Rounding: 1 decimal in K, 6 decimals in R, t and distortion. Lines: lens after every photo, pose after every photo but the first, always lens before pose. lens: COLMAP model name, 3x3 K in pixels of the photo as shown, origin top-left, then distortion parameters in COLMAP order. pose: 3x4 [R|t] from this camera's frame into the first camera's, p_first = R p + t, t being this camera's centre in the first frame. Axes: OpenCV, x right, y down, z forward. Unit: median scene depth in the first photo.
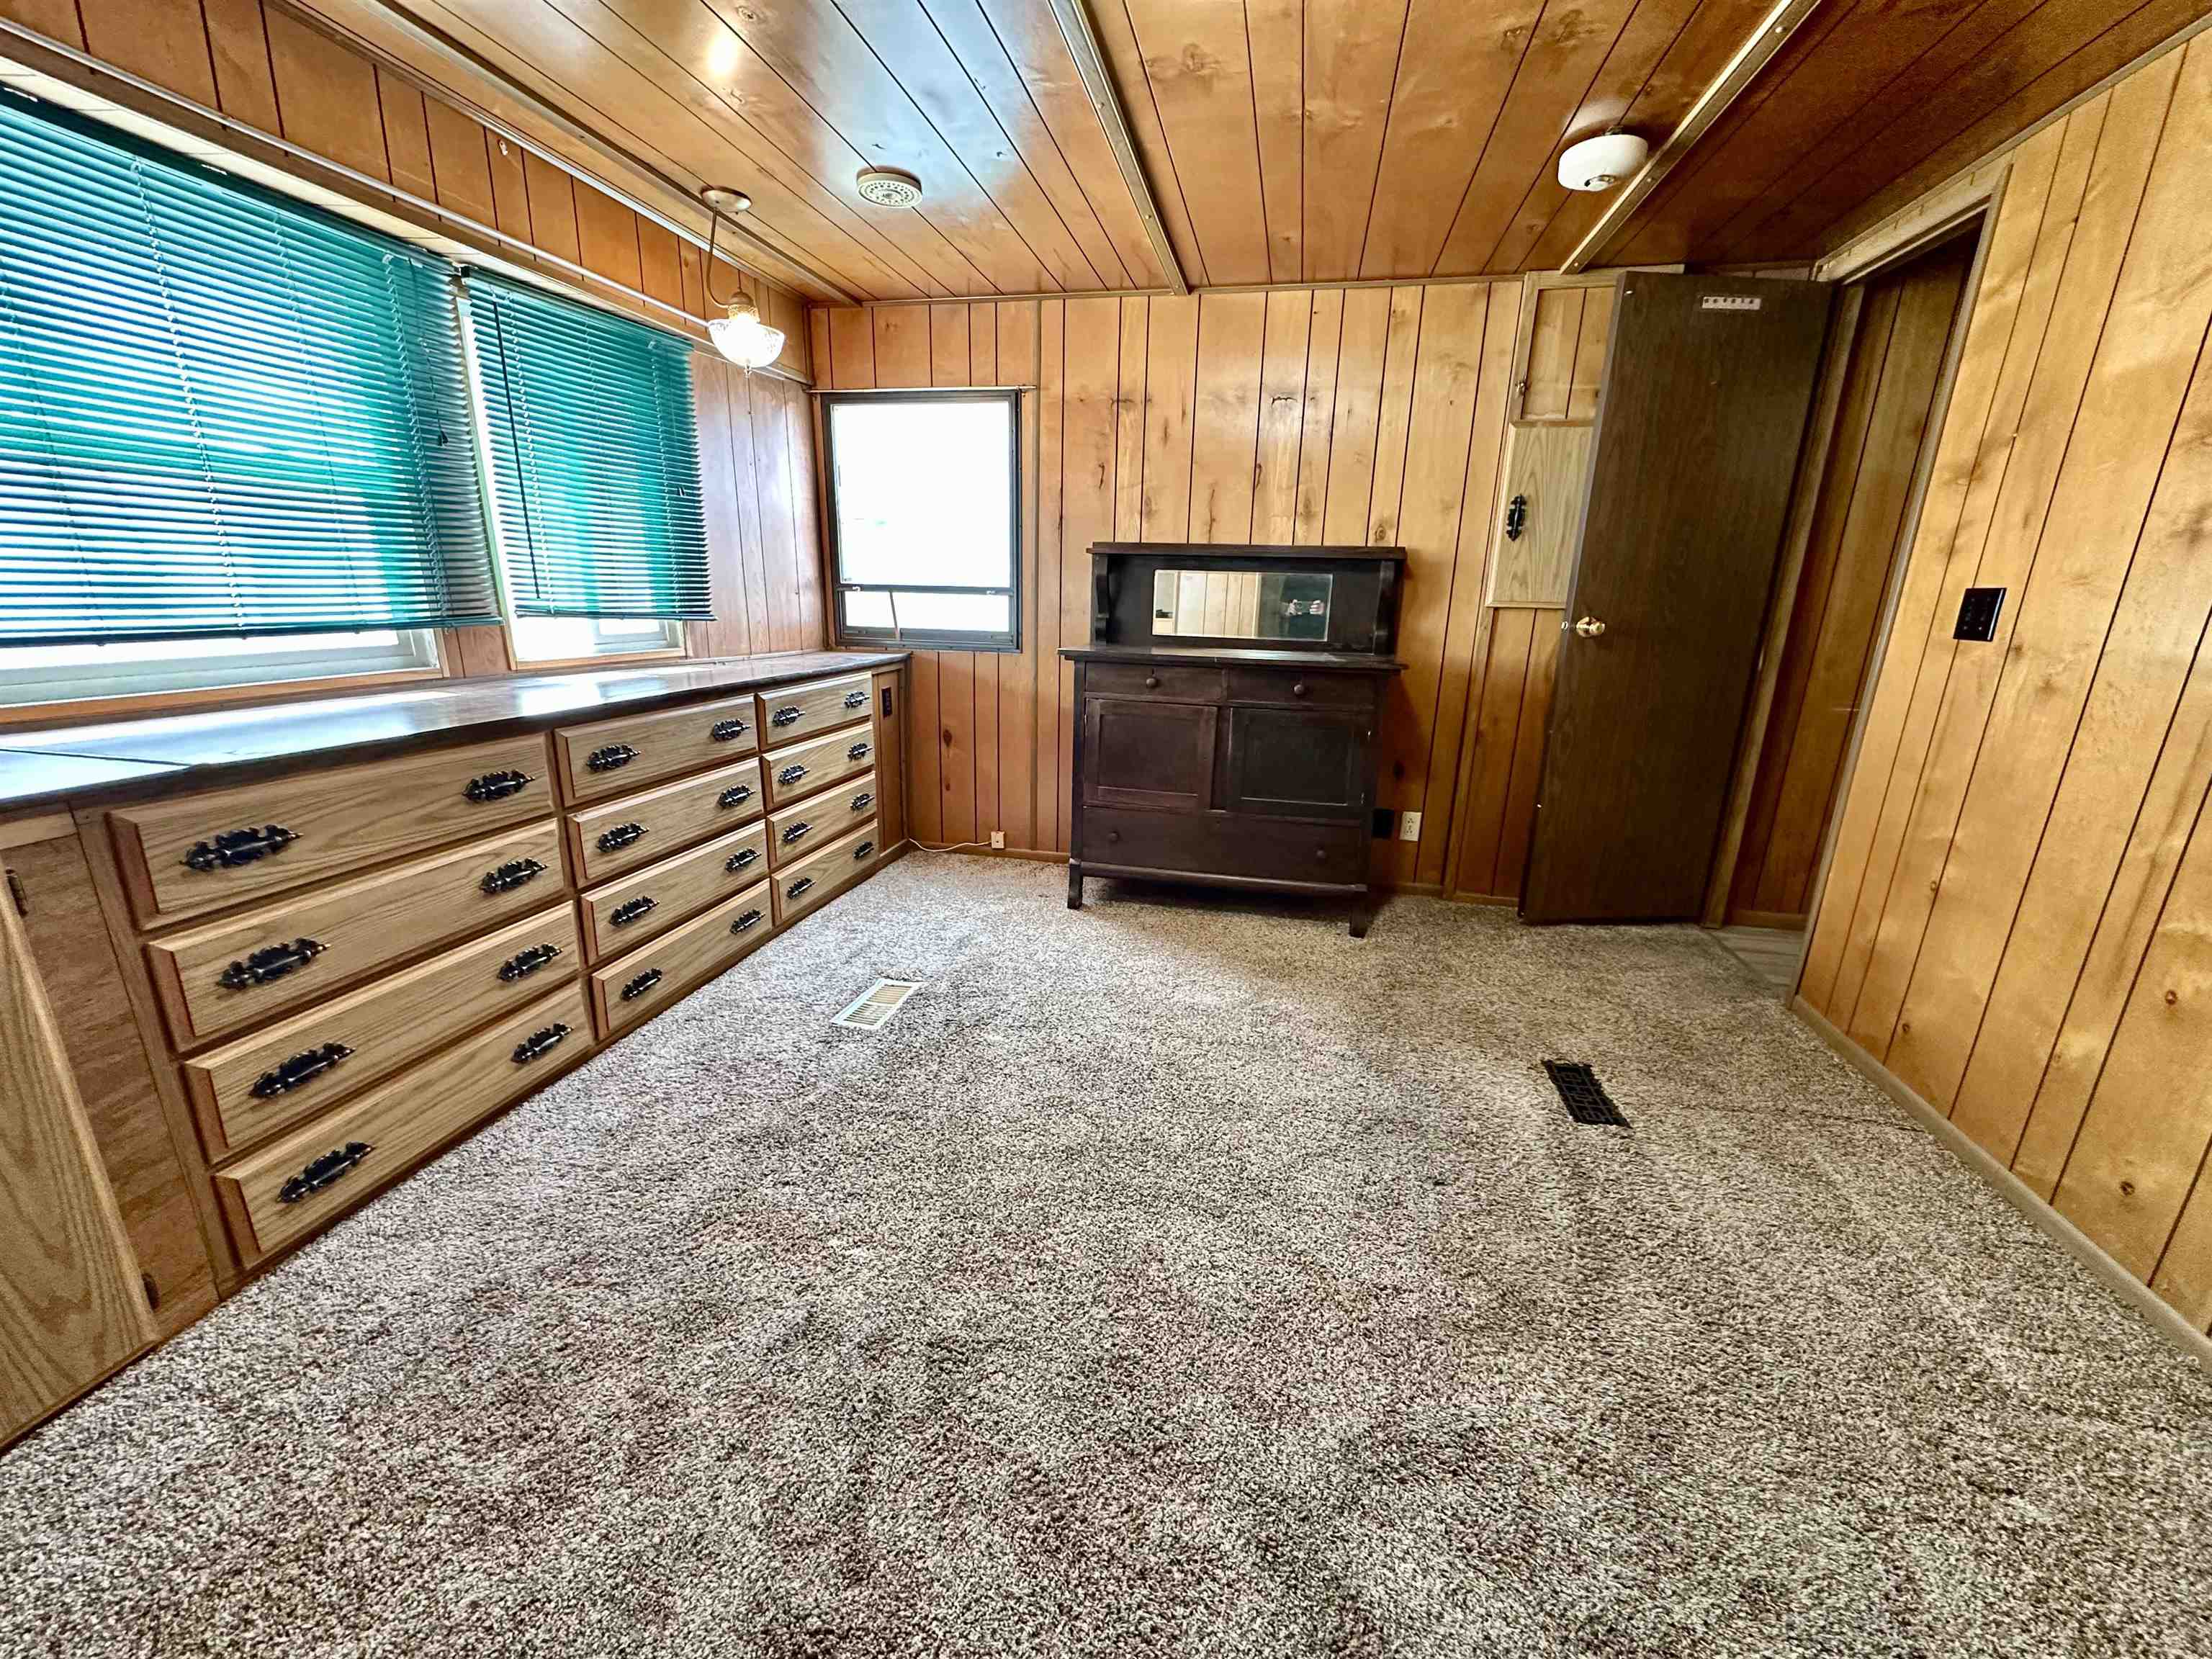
lens RADIAL K [[885.4, 0, 1099.5], [0, 885.4, 829.8], [0, 0, 1]] dist [-0.001117, 0.000185]
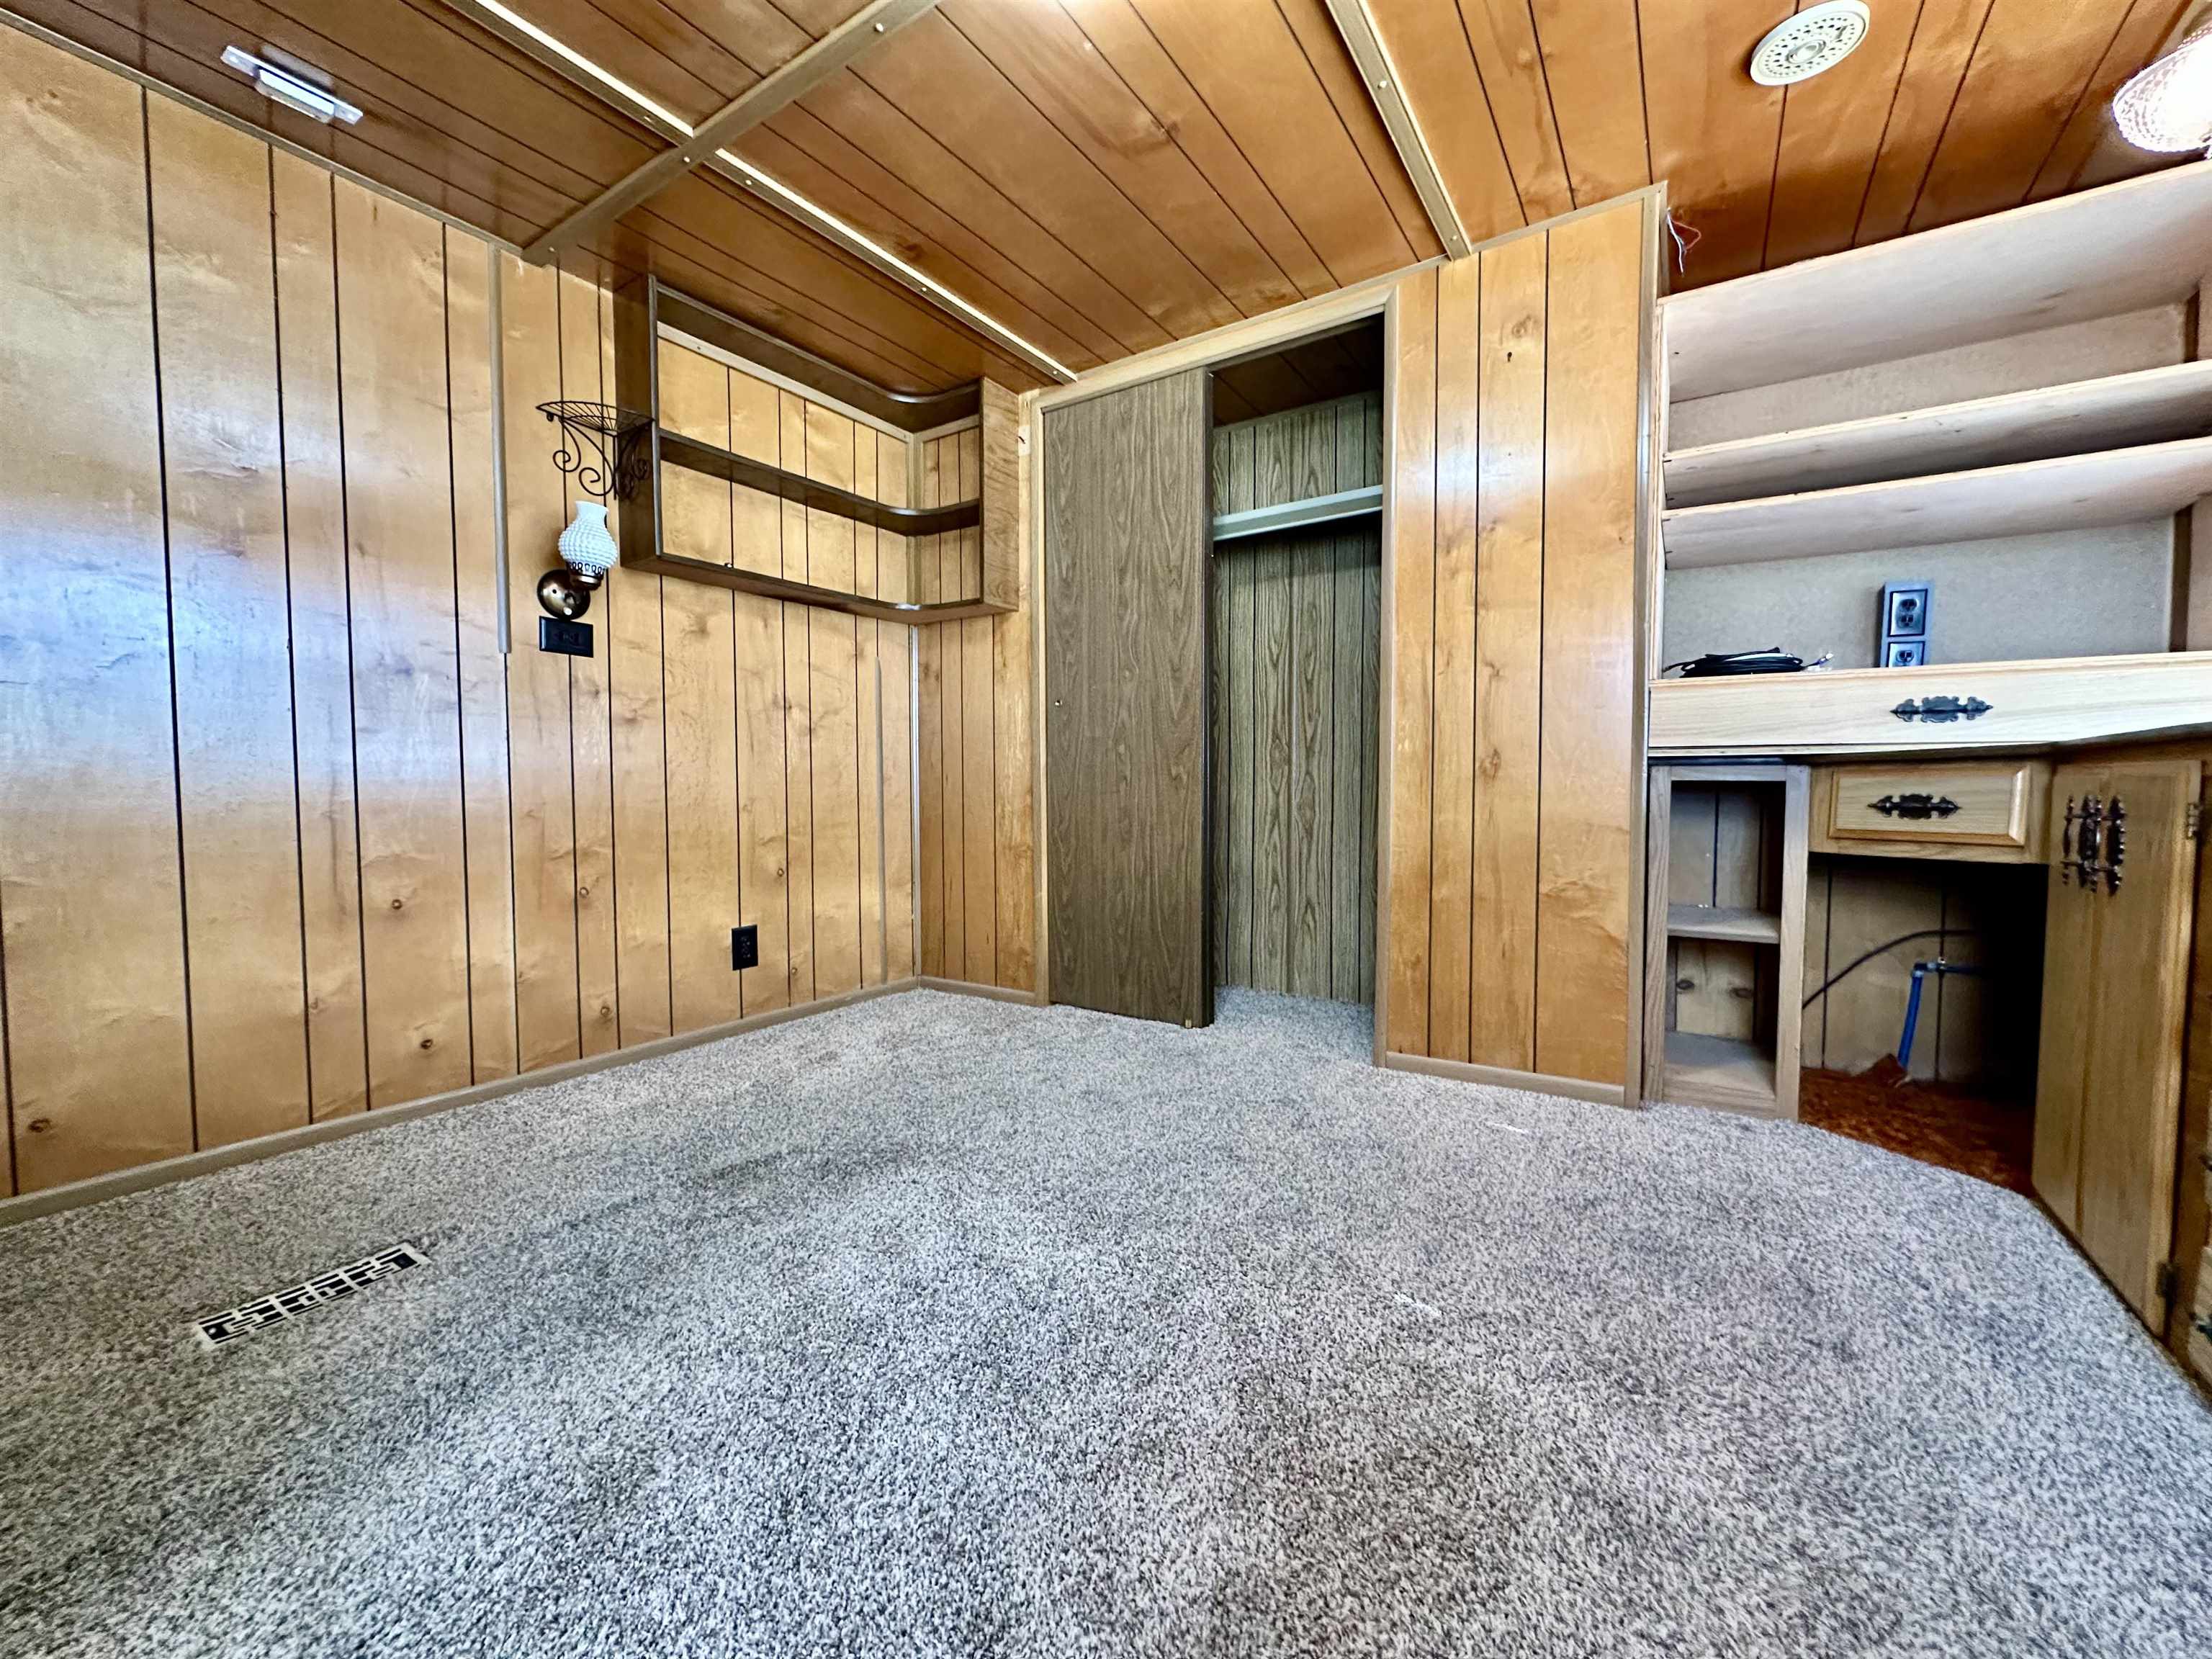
lens RADIAL K [[885.4, 0, 1111.3], [0, 885.4, 829.8], [0, 0, 1]] dist [-0.001117, 0.000185]
pose [[-0.932490, -0.034103, 0.359583, -0.244643], [0.083690, 0.948042, 0.306942, -0.188050], [-0.351367, 0.316313, -0.881185, 1.322051]]
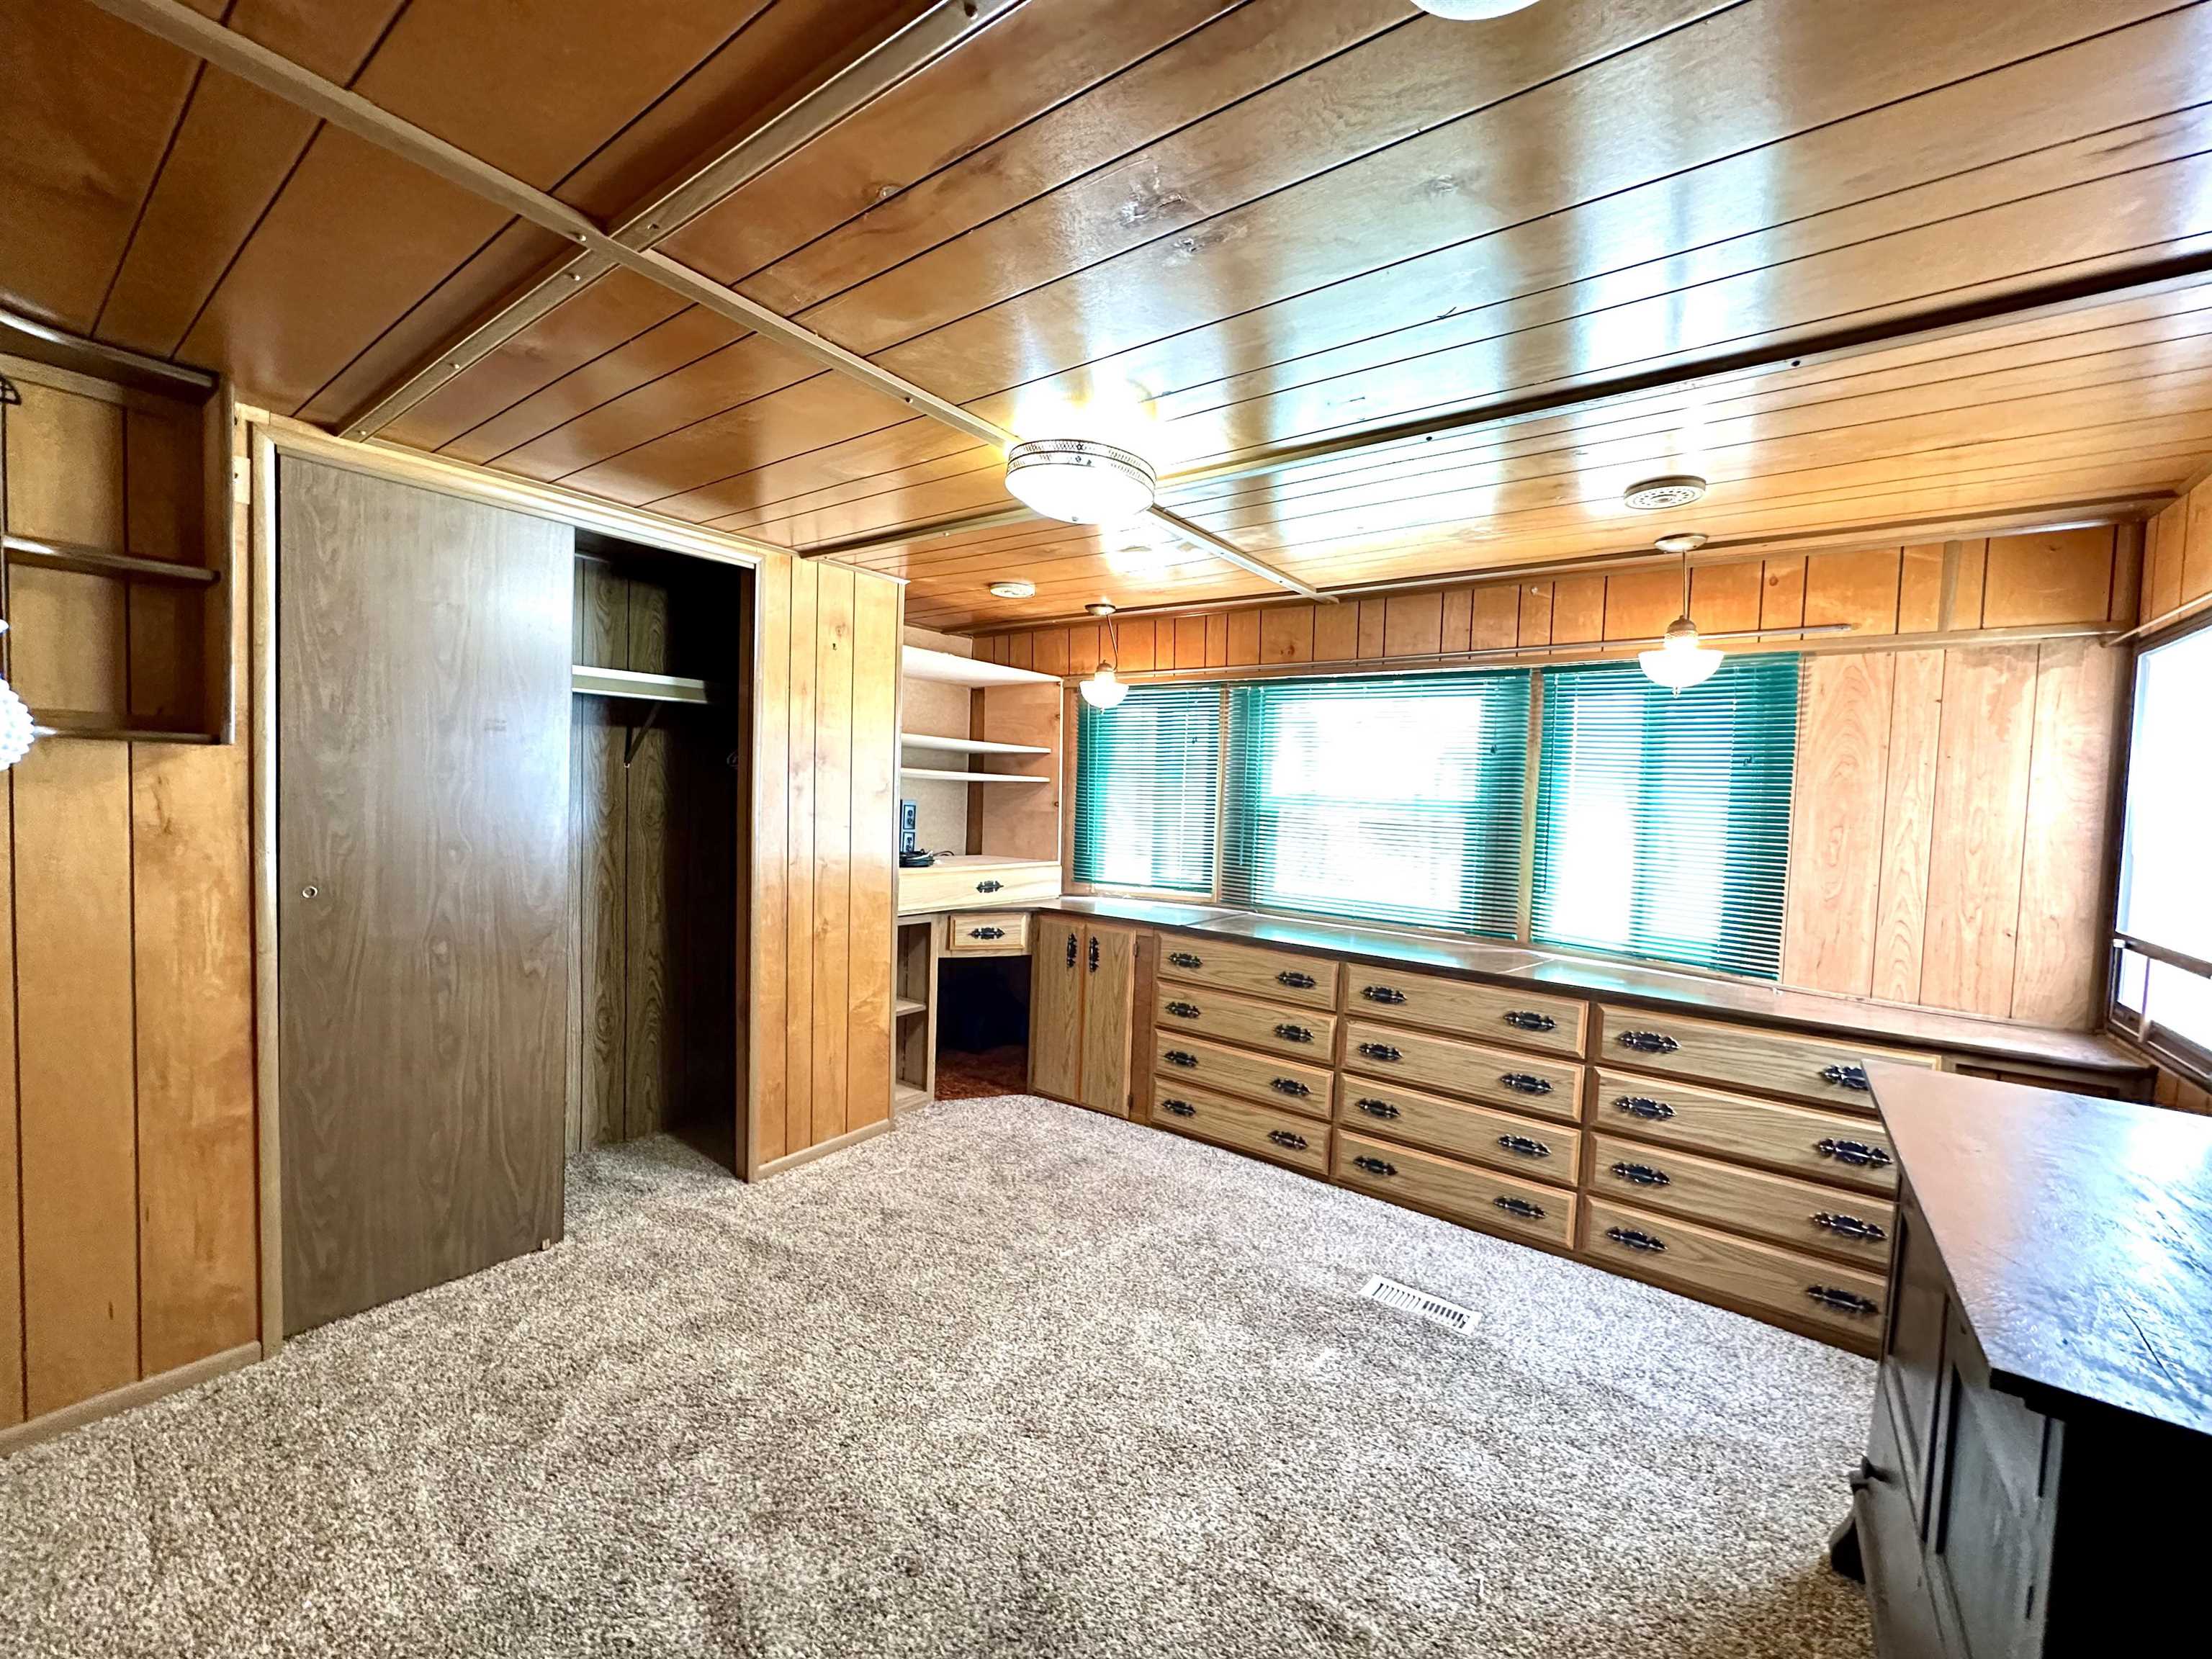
lens RADIAL K [[885.4, 0, 1102.2], [0, 885.4, 827.8], [0, 0, 1]] dist [-0.001117, 0.000185]
pose [[-0.409579, 0.006033, -0.912254, 0.966877], [-0.288502, 0.947800, 0.135799, -0.415276], [0.865454, 0.318808, -0.386459, 1.116605]]
